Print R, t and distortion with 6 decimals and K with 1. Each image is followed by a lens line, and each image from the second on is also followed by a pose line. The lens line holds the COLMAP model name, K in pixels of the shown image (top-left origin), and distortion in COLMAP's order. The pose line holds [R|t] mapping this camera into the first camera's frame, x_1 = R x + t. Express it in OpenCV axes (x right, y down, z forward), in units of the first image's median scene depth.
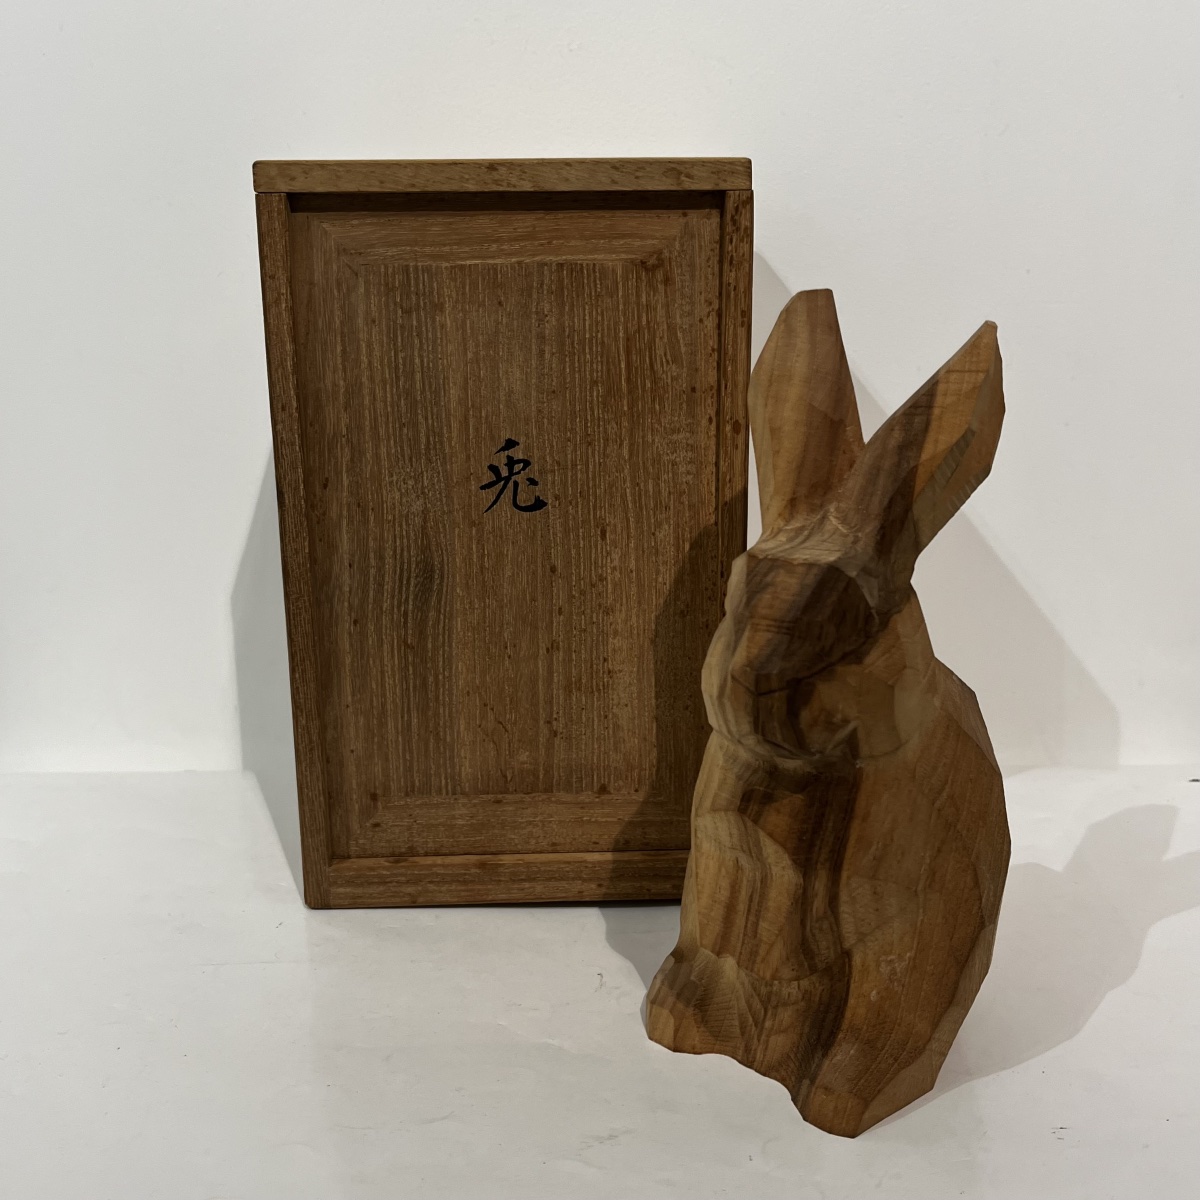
lens RADIAL K [[1436.0, 0, 612.3], [0, 1436.0, 606.2], [0, 0, 1]] dist [0.170001, -0.733813]
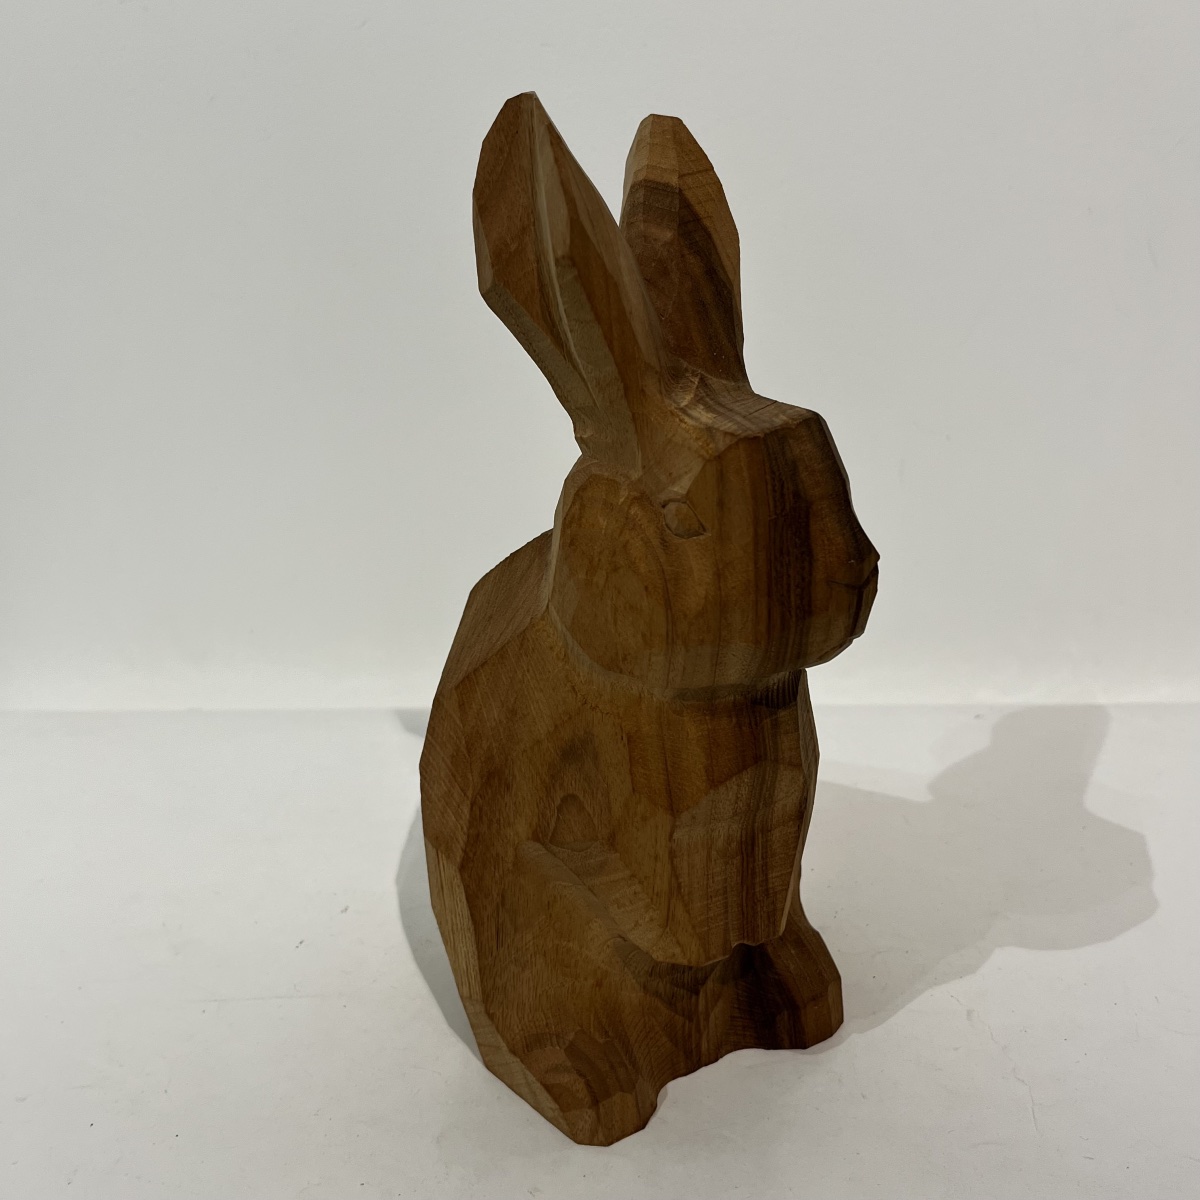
lens RADIAL K [[1436.0, 0, 612.3], [0, 1436.0, 606.2], [0, 0, 1]] dist [0.170001, -0.733813]
pose [[0.247444, -0.377444, 0.892361, -0.603509], [0.306516, 0.904195, 0.297456, -0.193991], [-0.919141, 0.199919, 0.339430, 0.784206]]
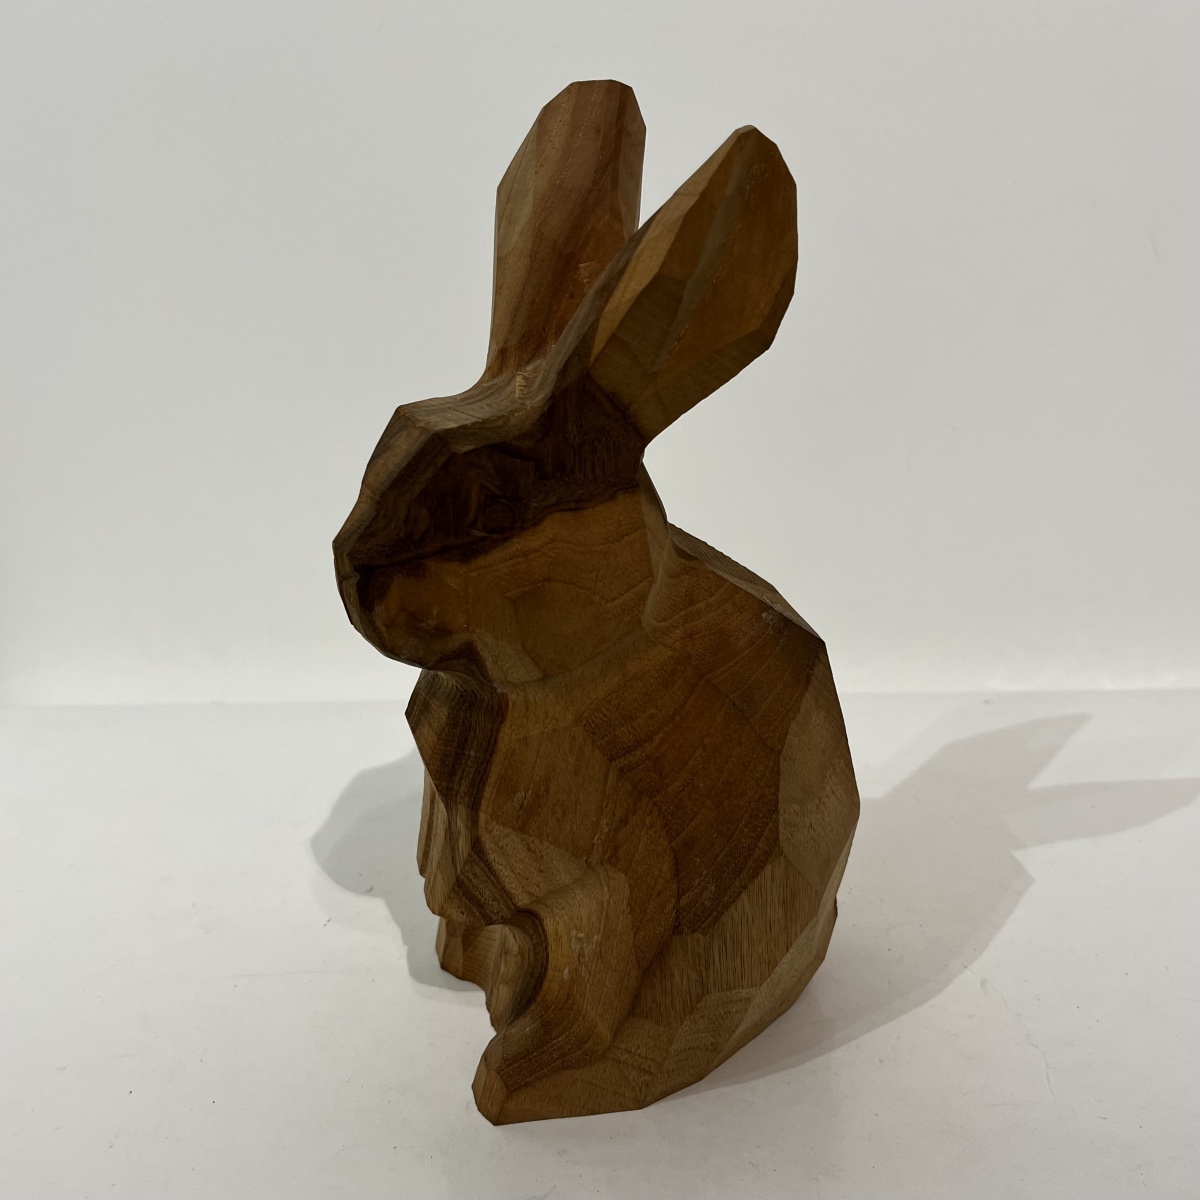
lens RADIAL K [[1436.0, 0, 612.3], [0, 1436.0, 606.2], [0, 0, 1]] dist [0.170001, -0.733813]
pose [[0.847226, 0.187254, -0.497136, 0.595045], [-0.136859, 0.981164, 0.136335, -0.051936], [0.513301, -0.047469, 0.856895, 0.337824]]
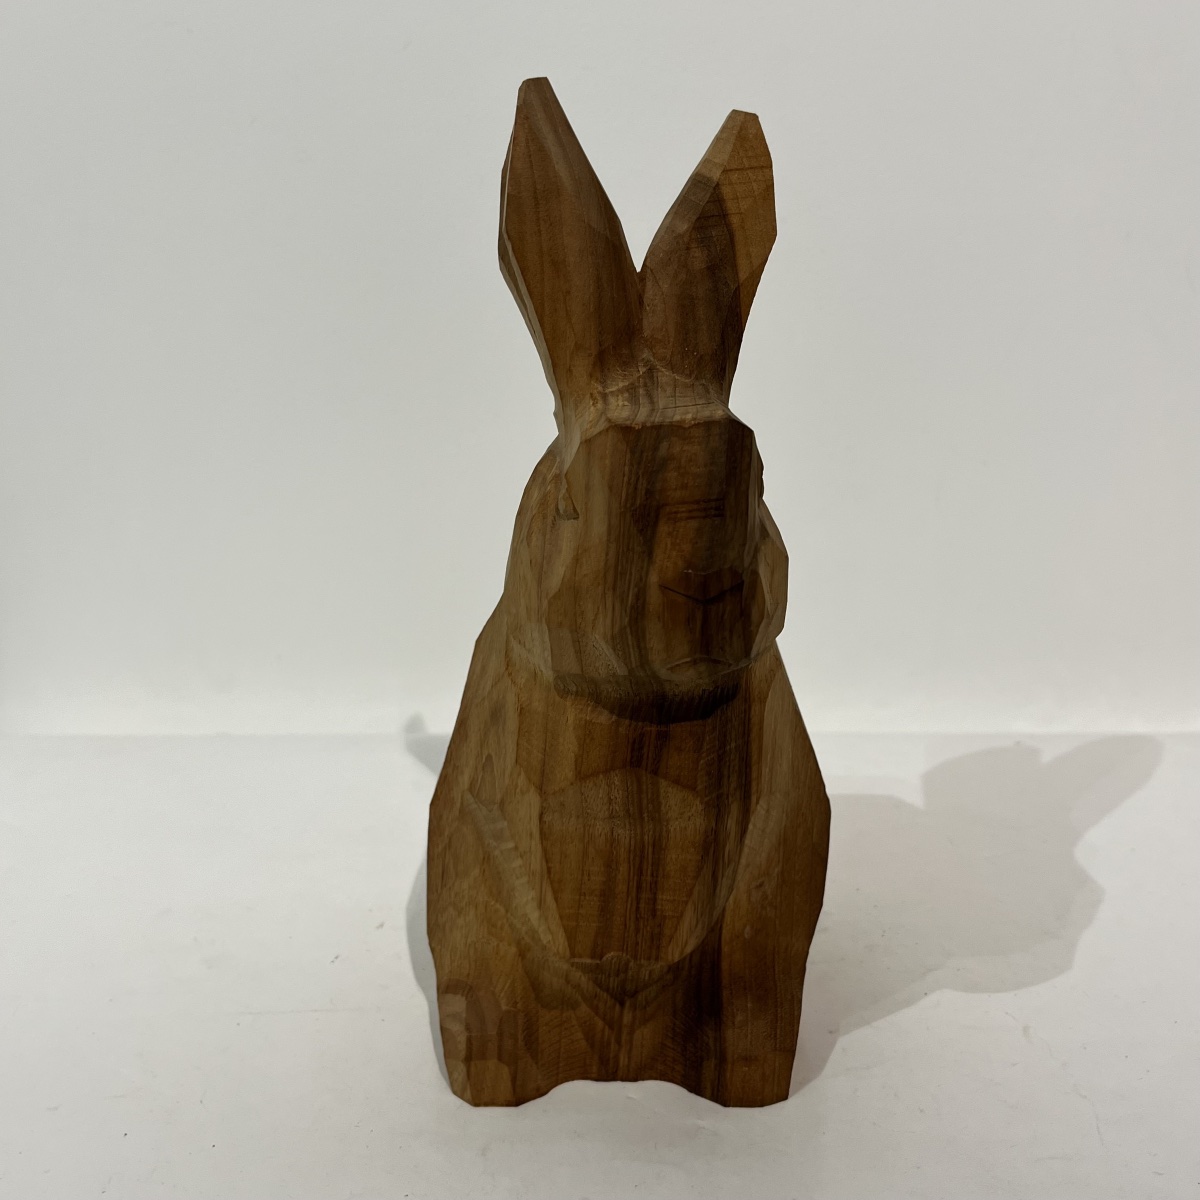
lens RADIAL K [[1436.0, 0, 612.3], [0, 1436.0, 606.2], [0, 0, 1]] dist [0.170001, -0.733813]
pose [[0.749313, -0.235642, 0.618872, -0.370972], [0.206793, 0.971076, 0.119367, -0.033751], [-0.629099, 0.038535, 0.776369, 0.406097]]
